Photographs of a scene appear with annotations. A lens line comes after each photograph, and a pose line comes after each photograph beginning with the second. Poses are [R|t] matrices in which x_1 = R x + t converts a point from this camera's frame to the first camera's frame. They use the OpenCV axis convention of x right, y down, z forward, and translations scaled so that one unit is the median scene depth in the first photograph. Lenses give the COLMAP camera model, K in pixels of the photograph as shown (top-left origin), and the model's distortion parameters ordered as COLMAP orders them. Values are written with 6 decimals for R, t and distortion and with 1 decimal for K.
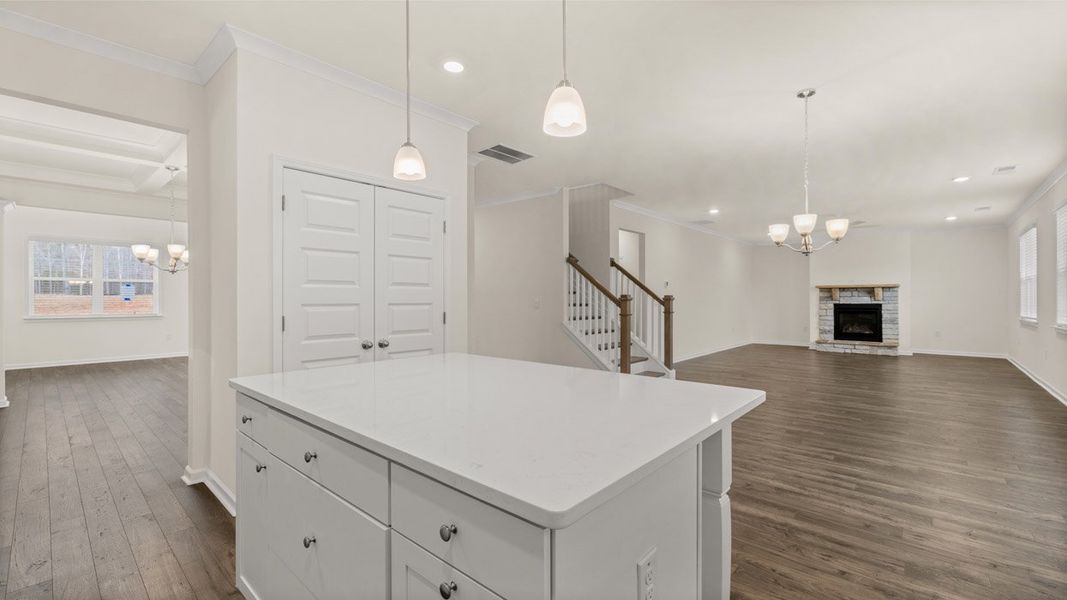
lens RADIAL K [[448.2, 0, 532.1], [0, 448.2, 298.5], [0, 0, 1]] dist [0.001249, -0.000780]
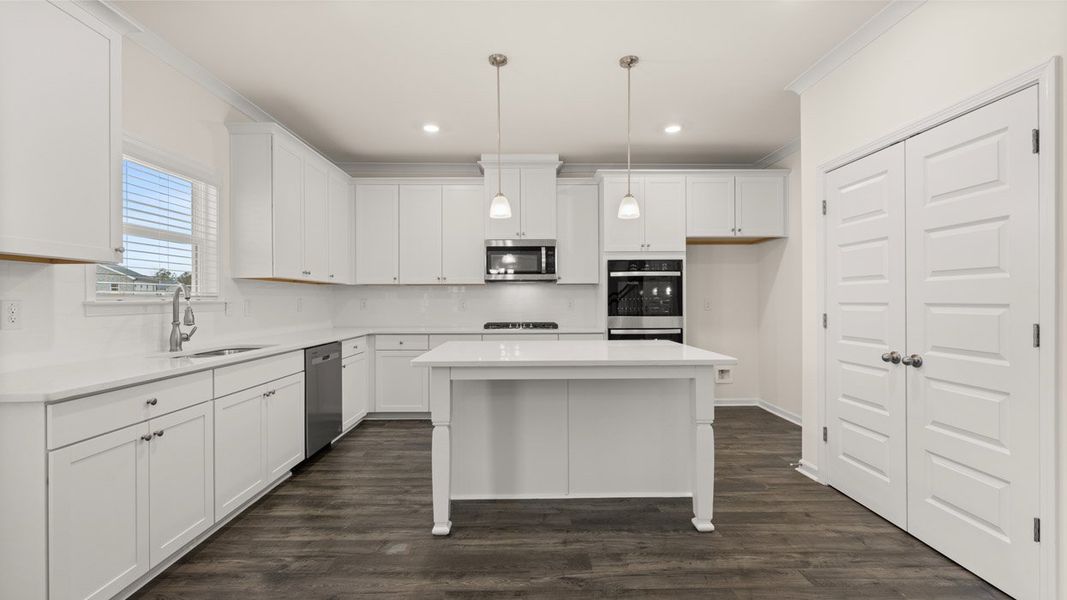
lens RADIAL K [[448.2, 0, 531.8], [0, 448.2, 297.8], [0, 0, 1]] dist [0.001249, -0.000780]
pose [[-0.735609, -0.000905, -0.677405, 0.191441], [0.008185, 0.999914, -0.010224, 0.001543], [0.677357, -0.013065, -0.735539, 0.364174]]
